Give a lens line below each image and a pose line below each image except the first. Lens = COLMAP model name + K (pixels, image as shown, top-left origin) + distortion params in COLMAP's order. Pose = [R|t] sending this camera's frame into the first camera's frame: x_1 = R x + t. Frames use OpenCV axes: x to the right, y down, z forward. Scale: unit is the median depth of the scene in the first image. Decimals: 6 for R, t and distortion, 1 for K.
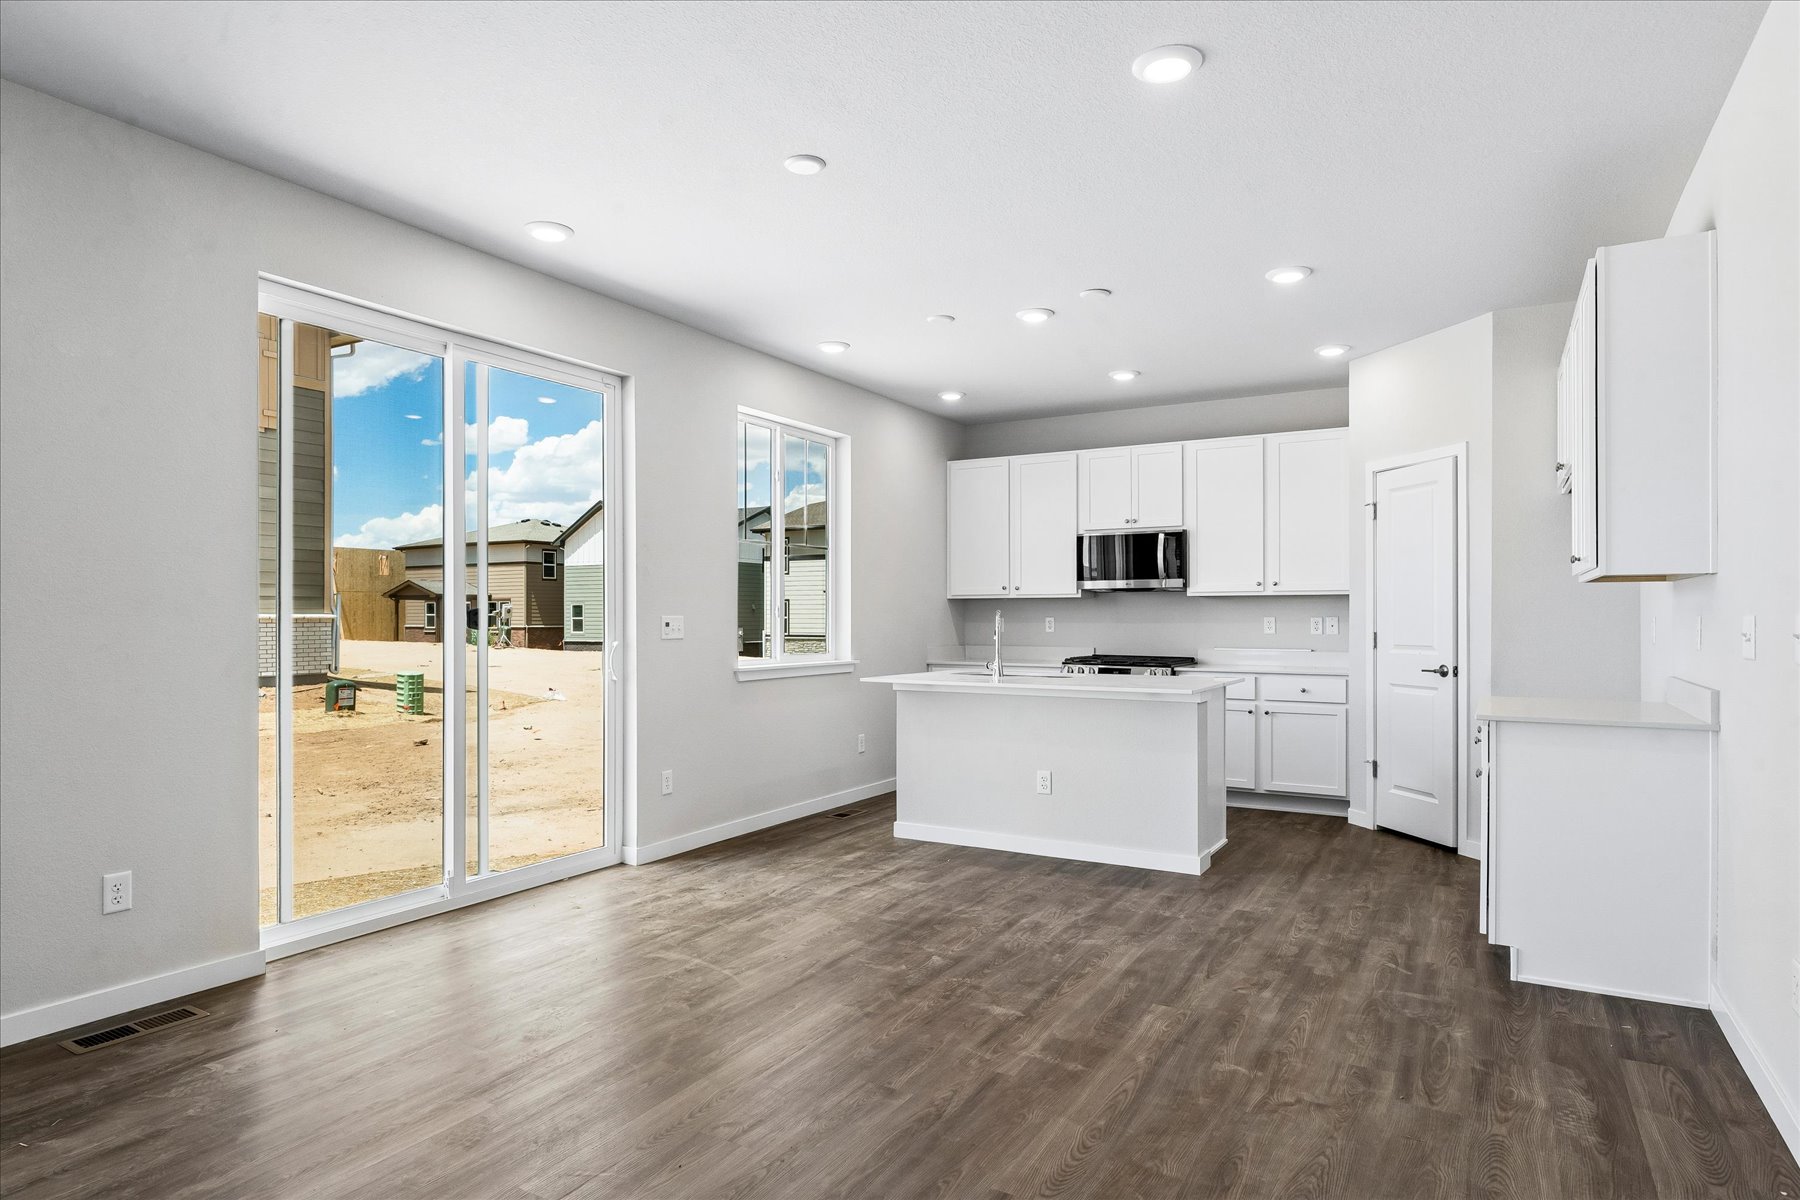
lens RADIAL K [[1029.3, 0, 892.1], [0, 1029.3, 600.9], [0, 0, 1]] dist [0.002796, 0.000057]
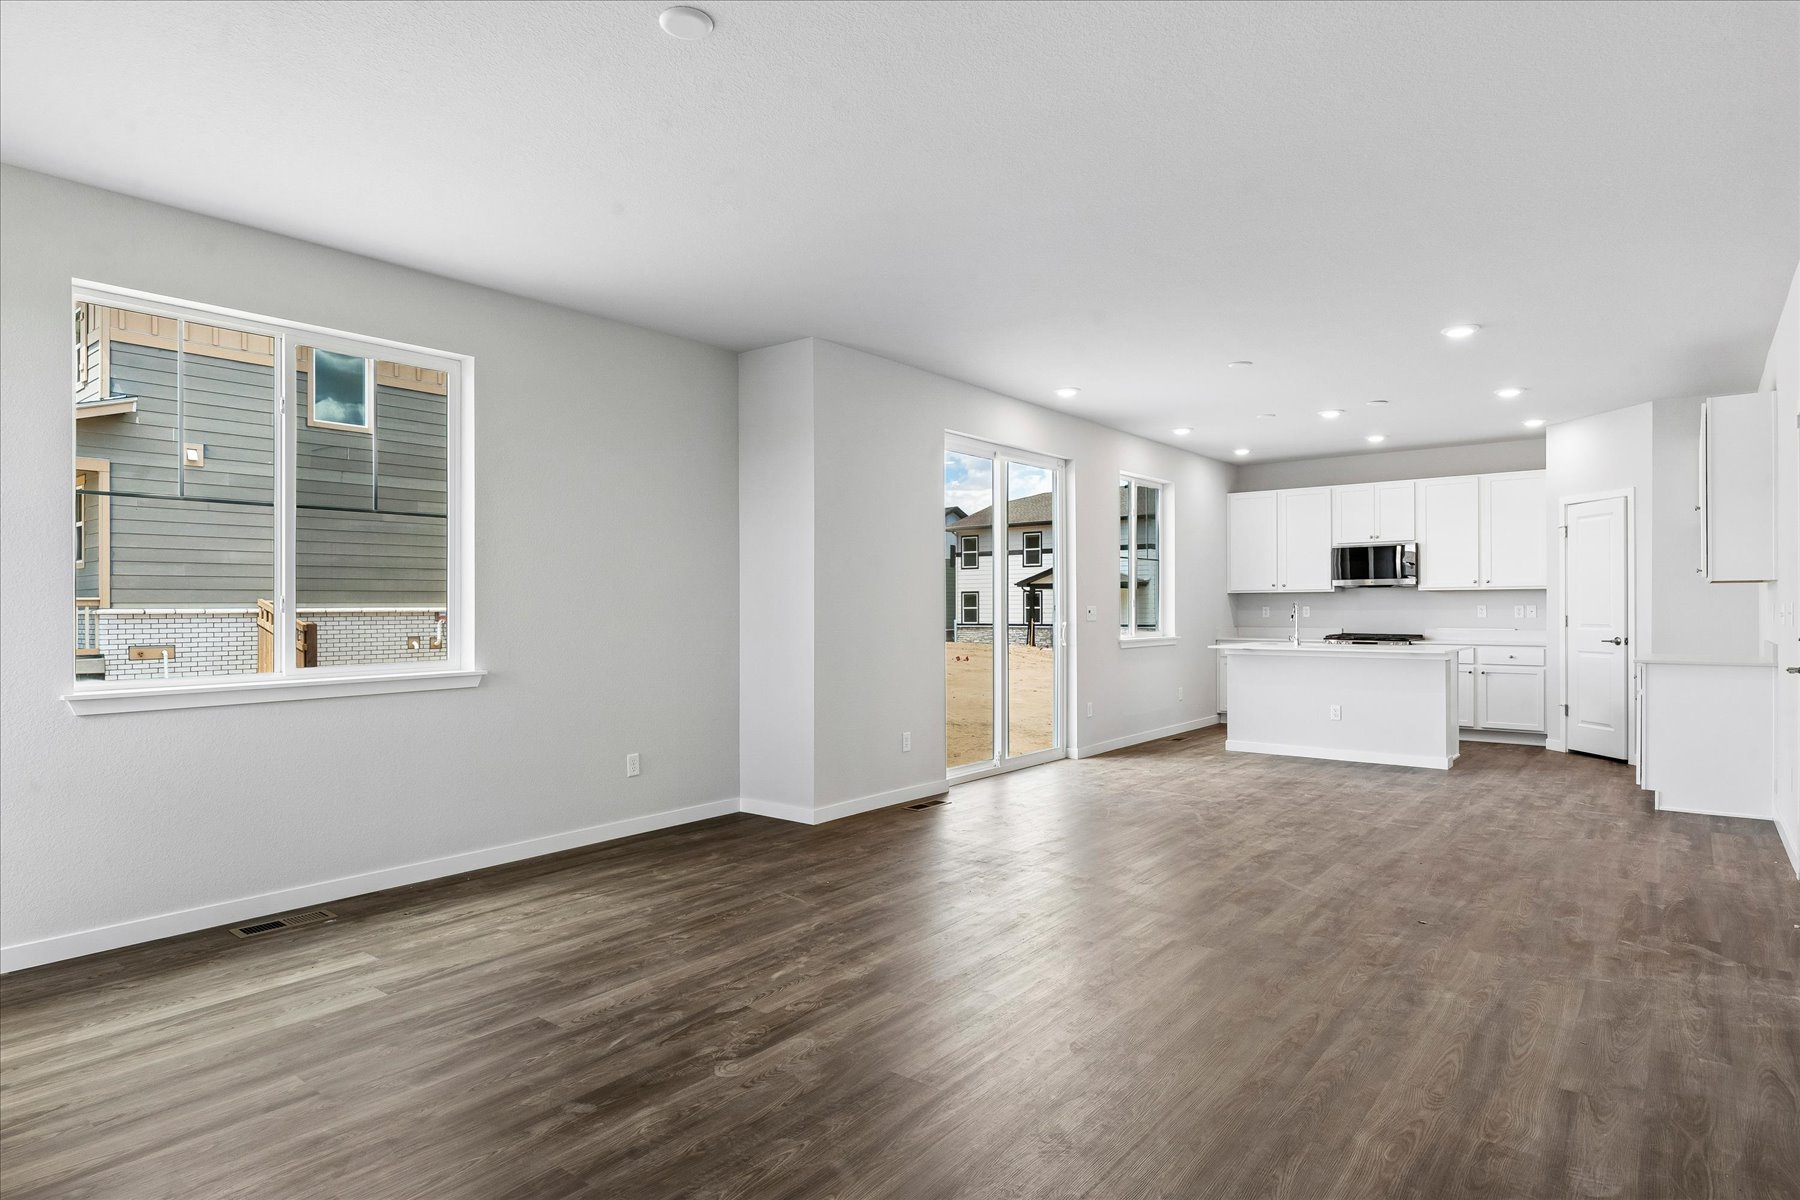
lens RADIAL K [[991.5, 0, 900.0], [0, 991.5, 600.0], [0, 0, 1]] dist [0.001087, 0.001026]
pose [[0.989710, -0.005526, -0.142982, -0.266124], [0.006755, 0.999944, 0.008108, -0.009146], [0.142929, -0.008990, 0.989692, -0.528395]]
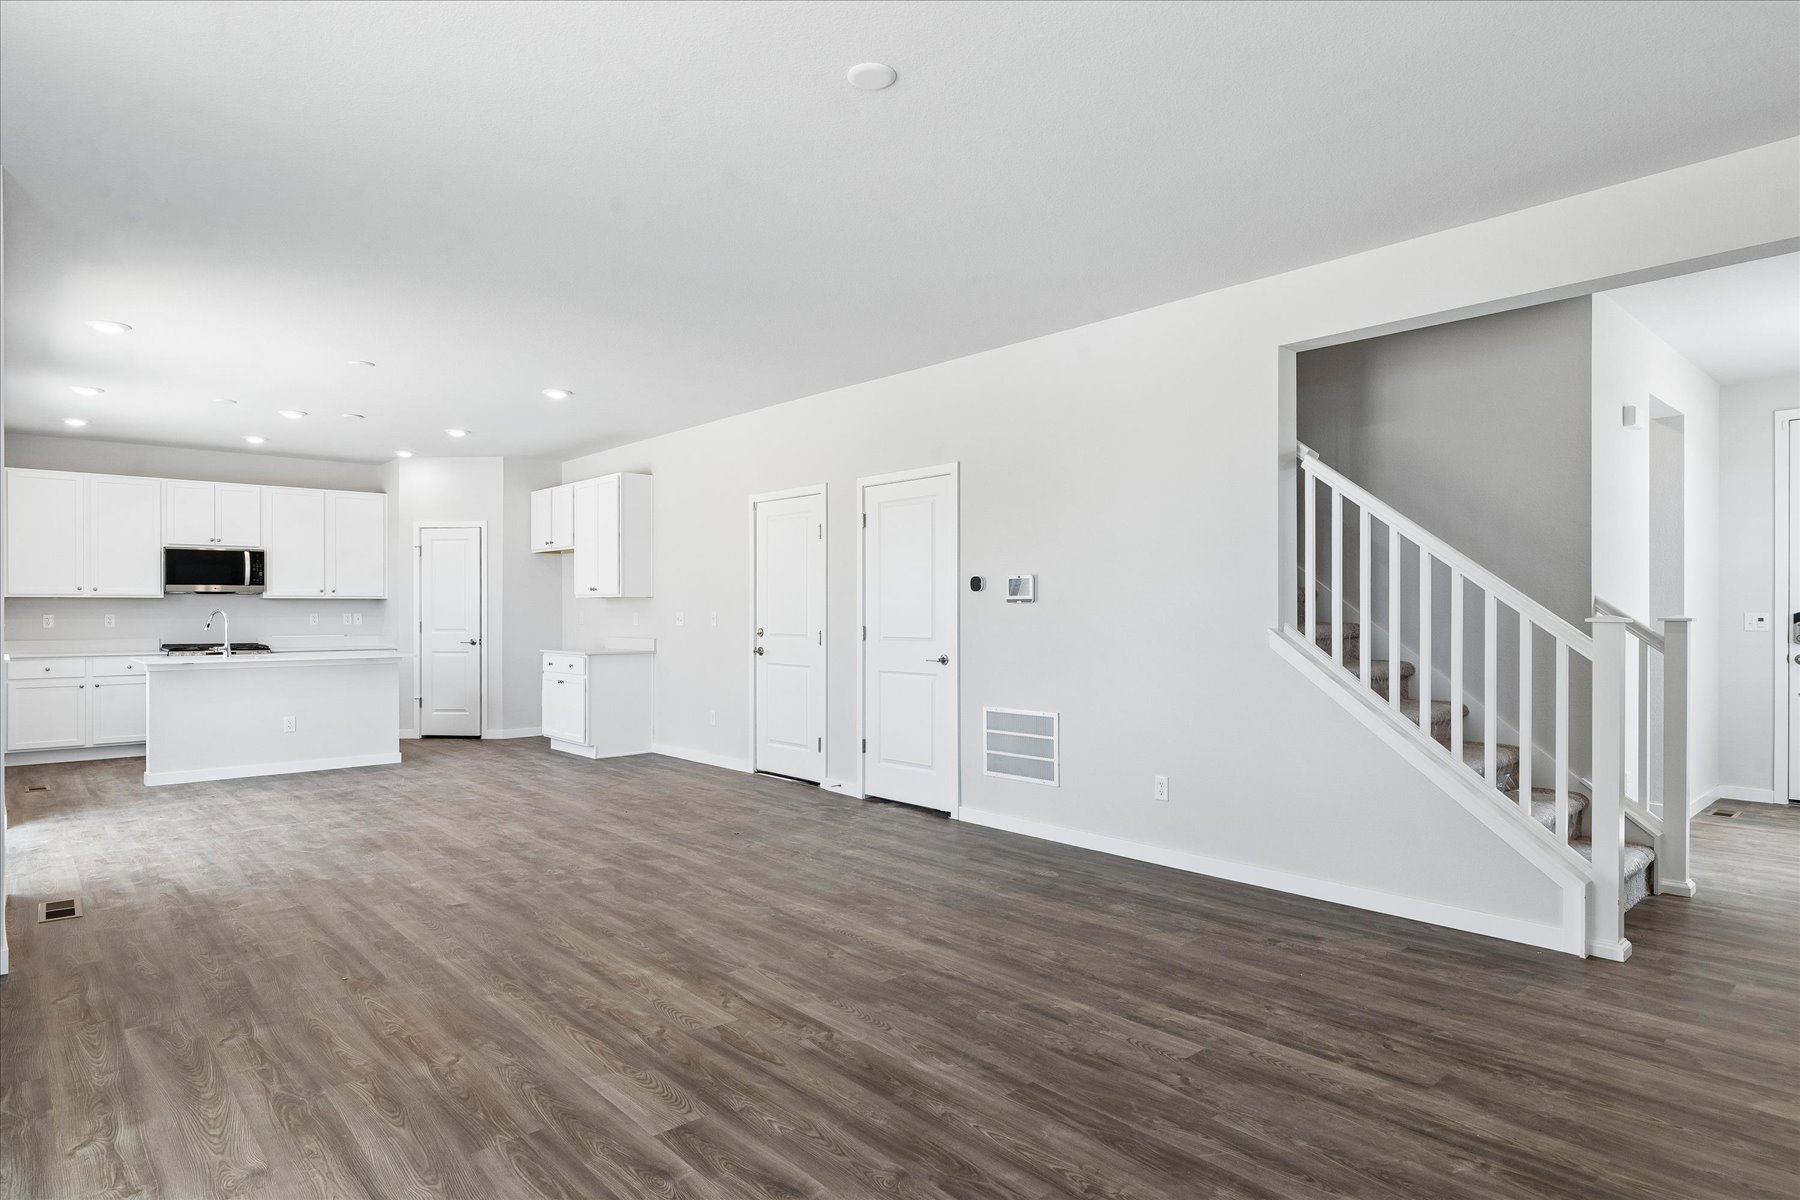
lens RADIAL K [[1007.6, 0, 886.9], [0, 1007.6, 605.7], [0, 0, 1]] dist [-0.001885, 0.000164]
pose [[0.313945, 0.004396, 0.949431, -0.894787], [-0.012943, 0.999916, -0.000350, -0.006185], [-0.949353, -0.012178, 0.313976, -0.260067]]
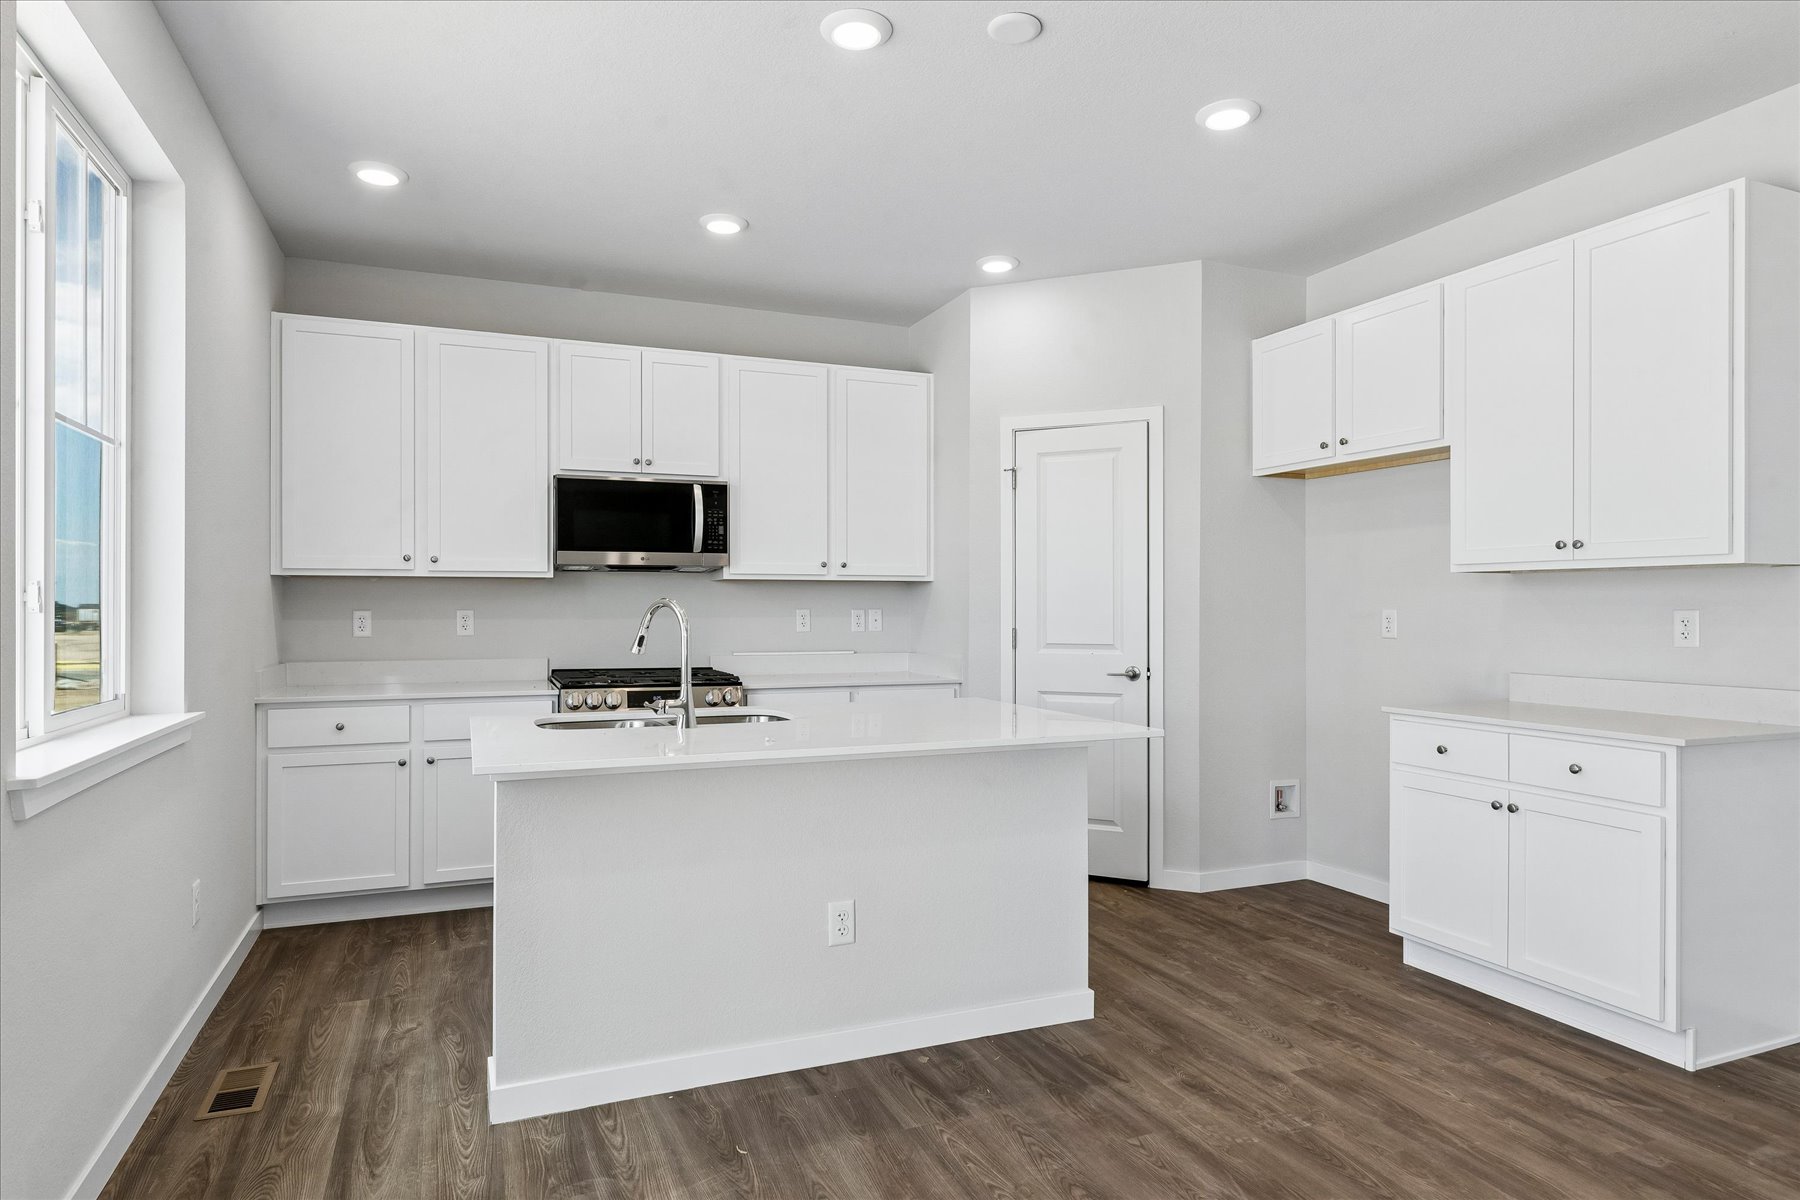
lens RADIAL K [[1029.3, 0, 892.1], [0, 1029.3, 600.9], [0, 0, 1]] dist [0.002796, 0.000057]
pose [[0.602261, 0.005082, 0.798283, -0.240505], [-0.013216, 0.999906, 0.003606, 0.007315], [-0.798190, -0.012722, 0.602272, 0.609149]]
